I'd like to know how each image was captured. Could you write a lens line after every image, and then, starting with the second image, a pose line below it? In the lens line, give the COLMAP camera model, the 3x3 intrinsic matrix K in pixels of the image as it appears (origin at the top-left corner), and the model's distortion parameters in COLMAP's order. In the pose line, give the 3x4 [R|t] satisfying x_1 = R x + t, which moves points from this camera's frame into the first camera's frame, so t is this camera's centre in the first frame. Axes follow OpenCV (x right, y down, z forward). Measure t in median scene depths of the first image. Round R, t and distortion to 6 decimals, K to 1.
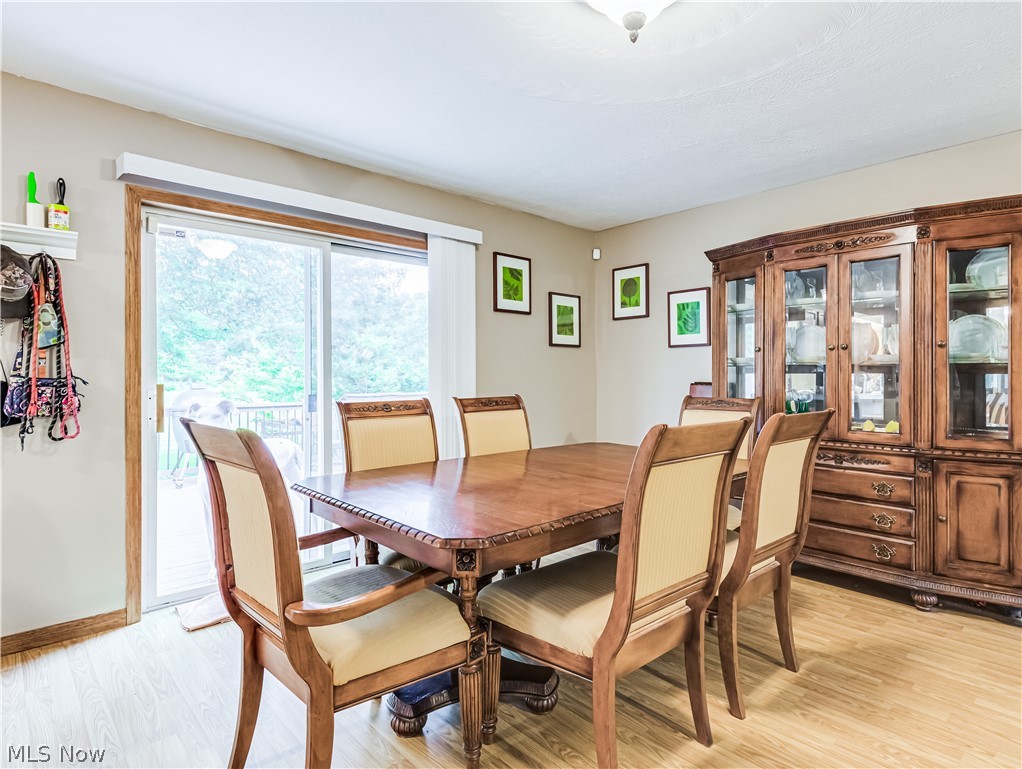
lens RADIAL K [[588.8, 0, 515.9], [0, 588.8, 384.1], [0, 0, 1]] dist [0.004554, -0.002913]
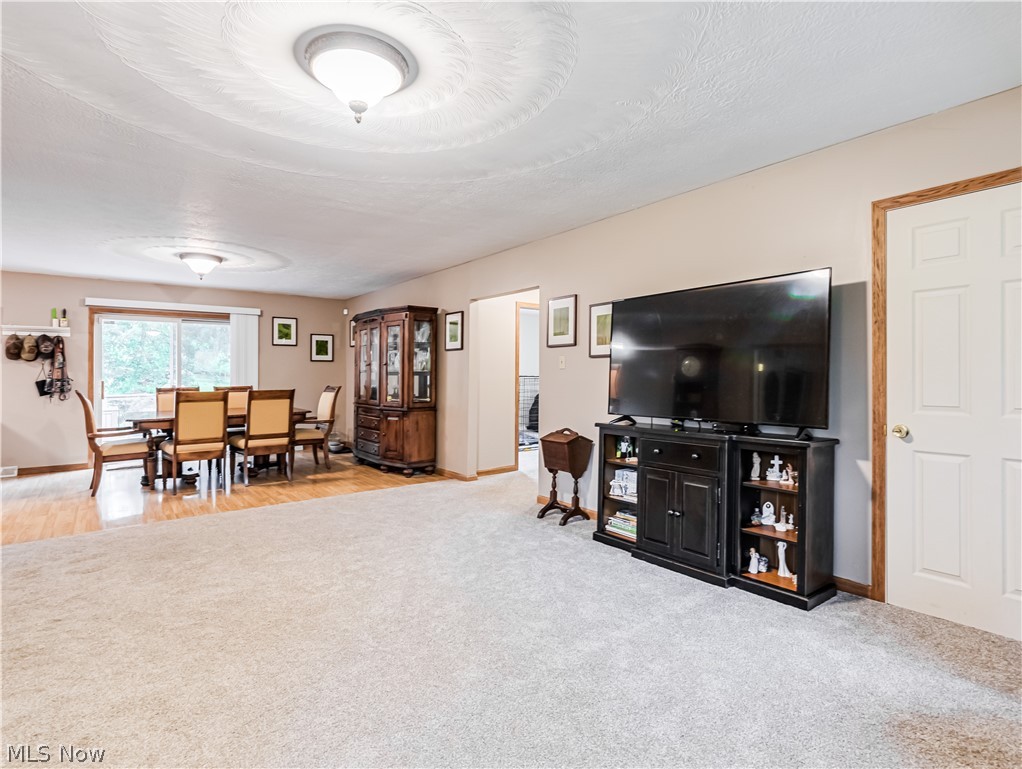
lens RADIAL K [[588.8, 0, 504.9], [0, 588.8, 378.0], [0, 0, 1]] dist [0.004554, -0.002913]
pose [[0.989863, -0.002611, -0.142003, 1.029213], [0.001676, 0.999976, -0.006702, 0.005236], [0.142017, 0.006396, 0.989843, -0.897981]]
